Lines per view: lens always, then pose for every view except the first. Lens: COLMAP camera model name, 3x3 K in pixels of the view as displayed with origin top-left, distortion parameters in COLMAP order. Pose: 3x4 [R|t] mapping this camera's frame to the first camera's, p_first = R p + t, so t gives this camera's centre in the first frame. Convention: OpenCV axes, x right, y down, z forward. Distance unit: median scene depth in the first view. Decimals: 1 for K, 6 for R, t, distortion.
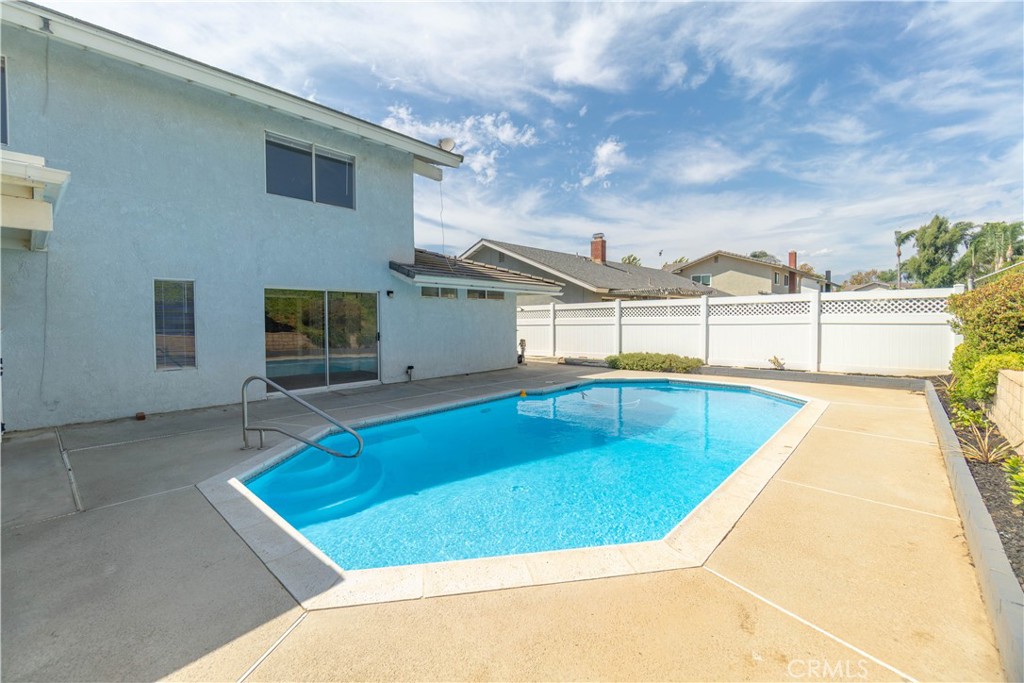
lens RADIAL K [[437.7, 0, 501.2], [0, 437.7, 338.7], [0, 0, 1]] dist [-0.002273, 0.000417]
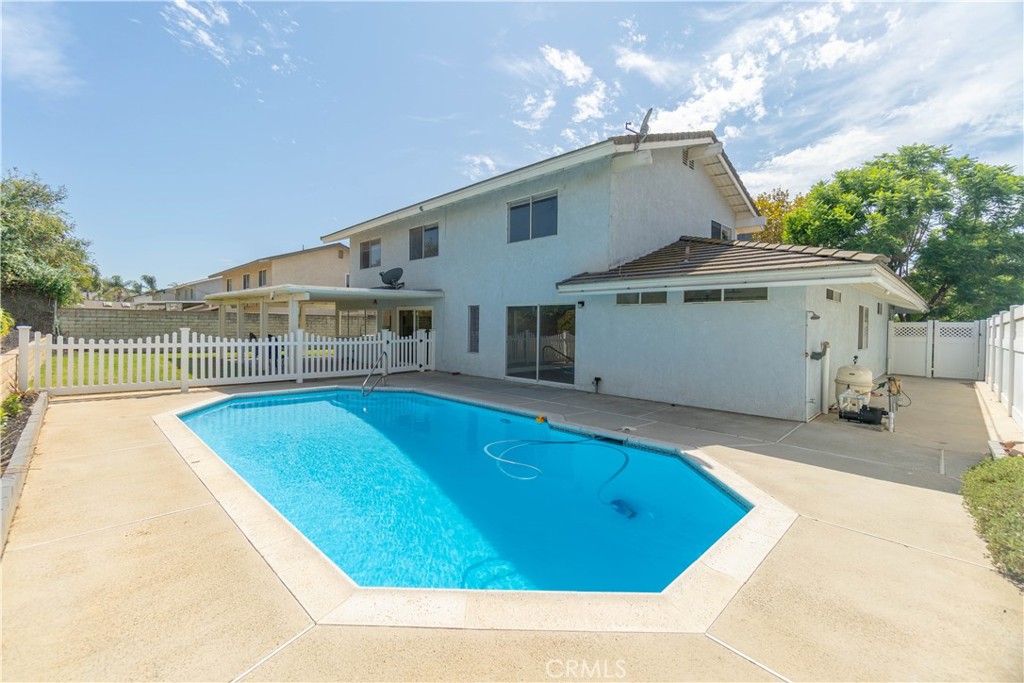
lens RADIAL K [[437.7, 0, 507.6], [0, 437.7, 337.9], [0, 0, 1]] dist [-0.002273, 0.000417]
pose [[-0.034897, 0.032262, -0.998870, 0.641110], [-0.065067, 0.997285, 0.034484, -0.038156], [0.997271, 0.066197, -0.032704, 0.697340]]
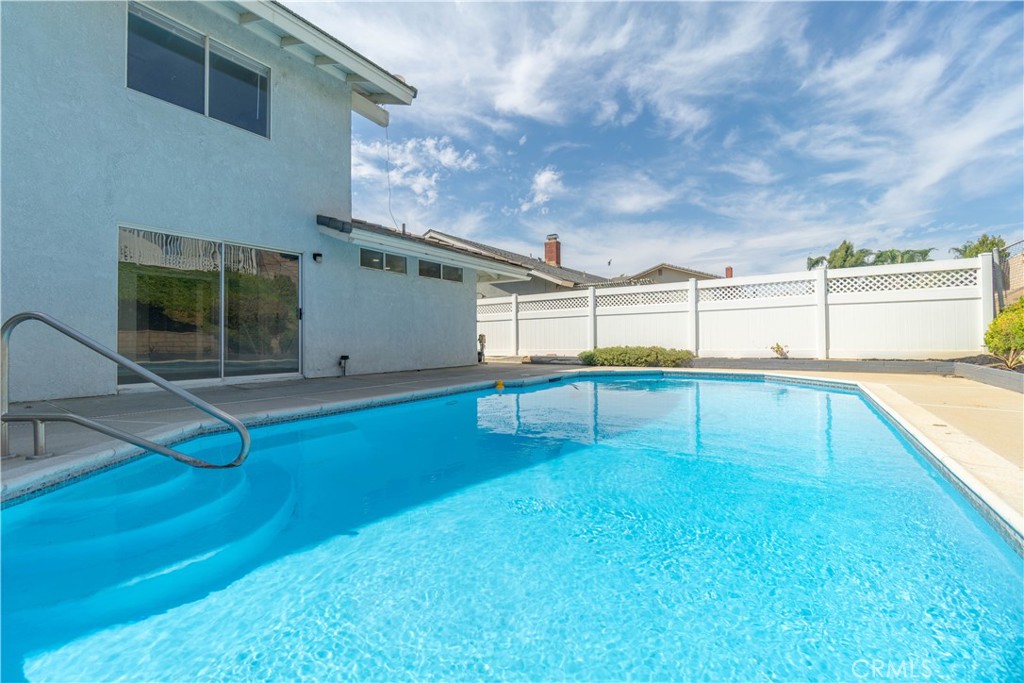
lens RADIAL K [[437.7, 0, 506.8], [0, 437.7, 336.1], [0, 0, 1]] dist [-0.002273, 0.000417]
pose [[0.989216, 0.006729, 0.146311, -0.032928], [0.000809, 0.998678, -0.051402, 0.057612], [-0.146463, 0.050966, 0.987902, 0.172277]]
